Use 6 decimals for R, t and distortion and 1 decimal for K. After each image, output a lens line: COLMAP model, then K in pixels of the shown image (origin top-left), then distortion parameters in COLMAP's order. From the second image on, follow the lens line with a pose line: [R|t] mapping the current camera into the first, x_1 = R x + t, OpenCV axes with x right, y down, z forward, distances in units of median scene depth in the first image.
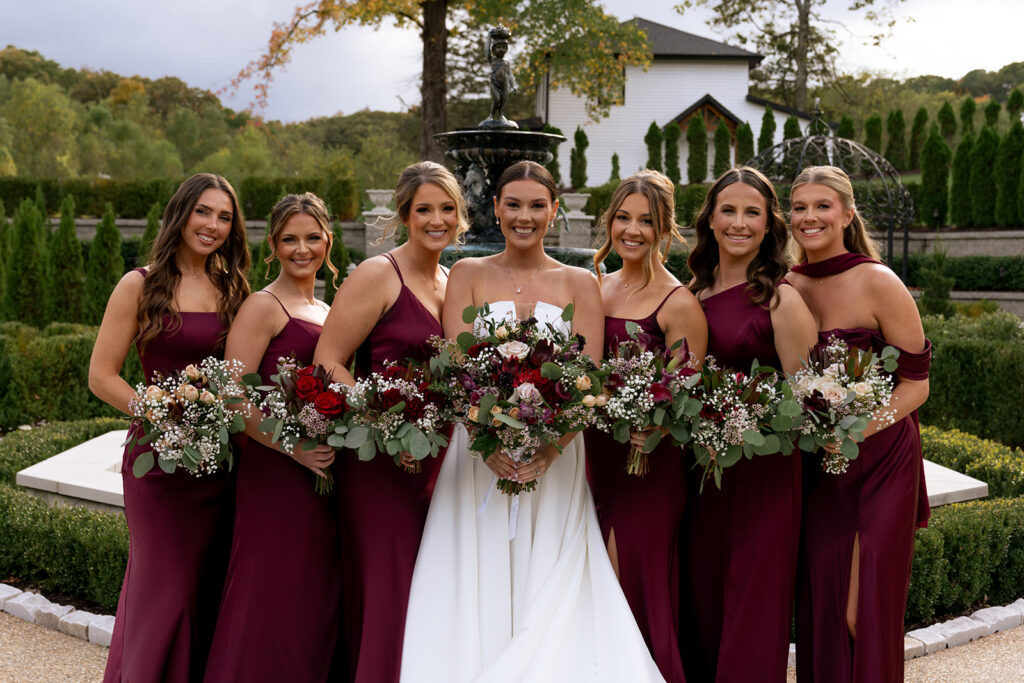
lens RADIAL K [[1455.2, 0, 487.9], [0, 1455.2, 342.9], [0, 0, 1]] dist [0.022544, 0.020584]
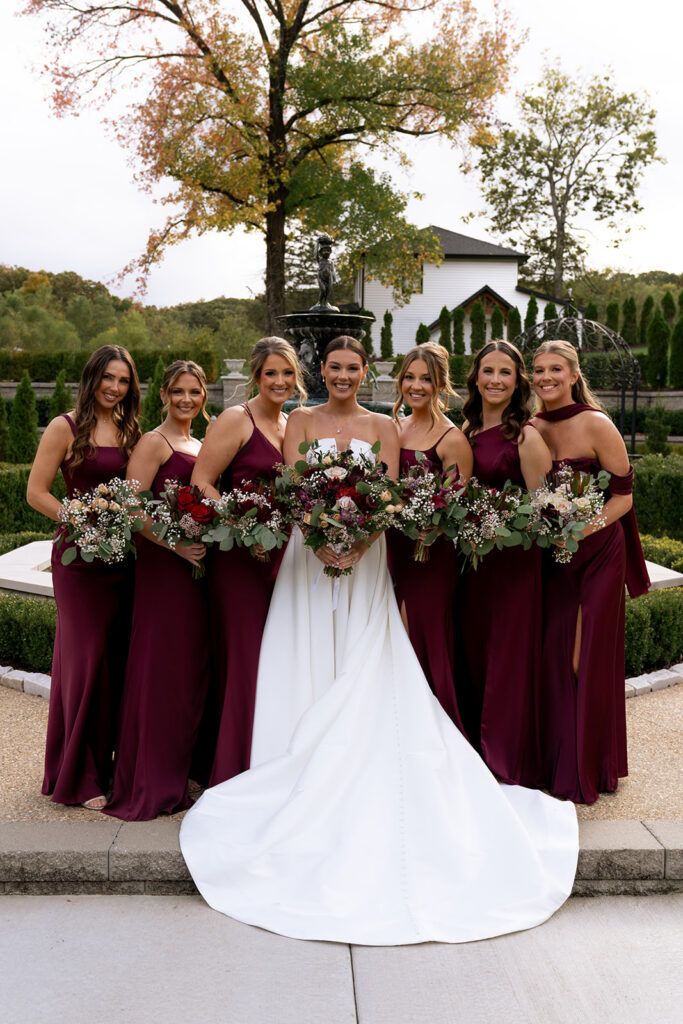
lens RADIAL K [[1130.2, 0, 341.5], [0, 1130.2, 512.0], [0, 0, 1]] dist [-0.001202, -0.003410]
pose [[0.999776, -0.003798, 0.020841, 0.000083], [0.003185, 0.999565, 0.029329, 0.001459], [-0.020943, -0.029256, 0.999353, -0.010637]]
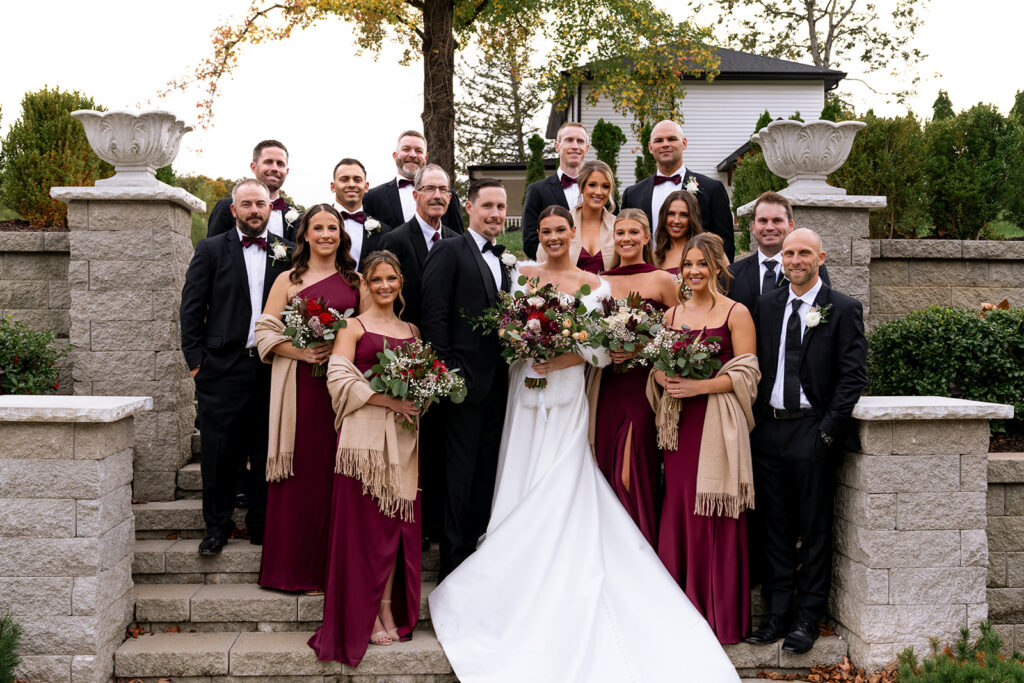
lens RADIAL K [[916.8, 0, 505.7], [0, 916.8, 329.6], [0, 0, 1]] dist [-0.013907, 0.003196]
pose [[0.999913, -0.012925, -0.002531, -0.000387], [0.012792, 0.998813, -0.047001, -0.038629], [0.003136, 0.046965, 0.998892, 0.594156]]
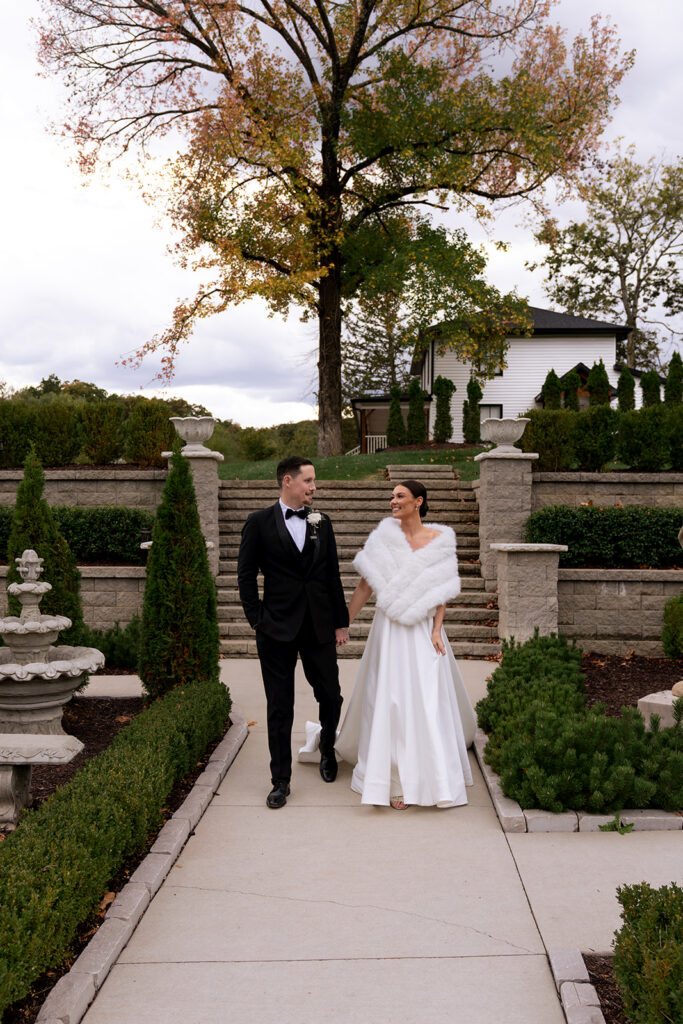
lens RADIAL K [[788.7, 0, 341.5], [0, 788.7, 512.0], [0, 0, 1]] dist [0.002189, 0.009174]
pose [[0.998204, -0.011112, -0.058874, 0.006805], [0.007700, 0.998294, -0.057870, -0.031967], [0.059416, 0.057313, 0.996587, 0.486968]]
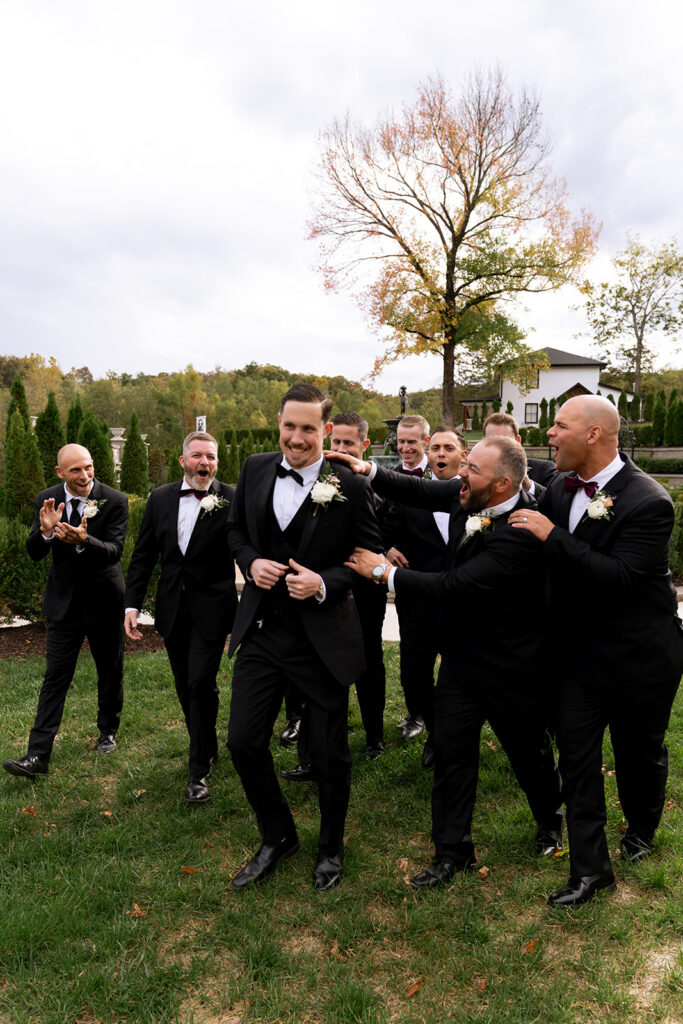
lens RADIAL K [[735.7, 0, 341.5], [0, 735.7, 512.0], [0, 0, 1]] dist [0.000522, 0.000687]
pose [[0.975890, 0.011092, -0.217979, 0.058422], [-0.008539, 0.999883, 0.012652, 0.008049], [0.218094, -0.010485, 0.975871, -0.140014]]
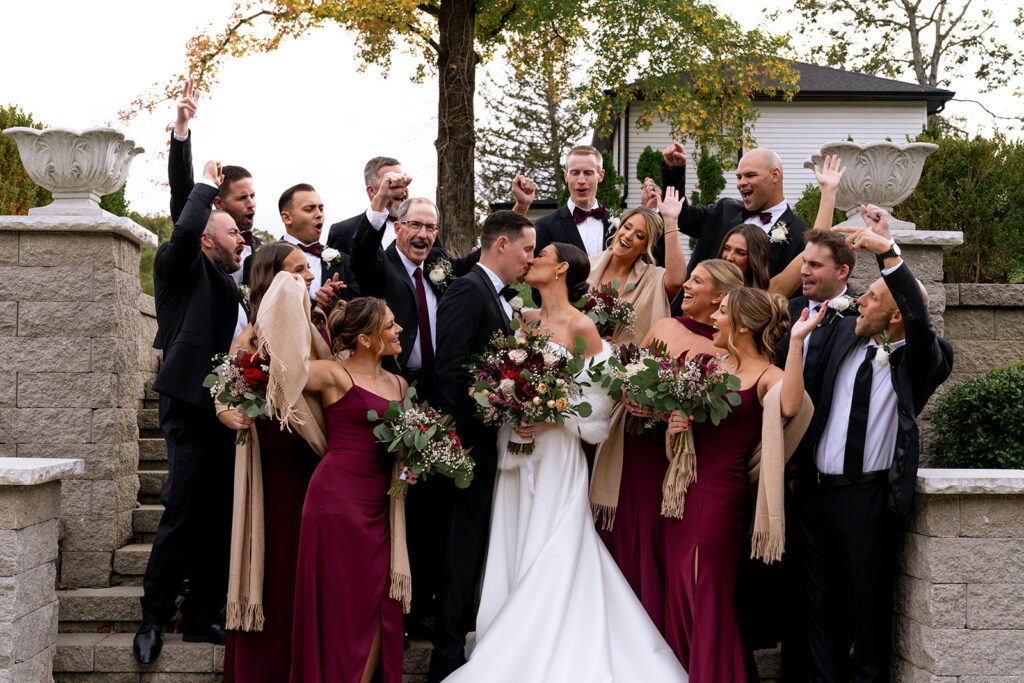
lens RADIAL K [[1130.2, 0, 512.0], [0, 1130.2, 341.5], [0, 0, 1]] dist [-0.001202, -0.003410]
pose [[0.999559, -0.005539, -0.029190, 0.003604], [0.002465, 0.994540, -0.104323, -0.036270], [0.029608, 0.104205, 0.994115, 0.589866]]
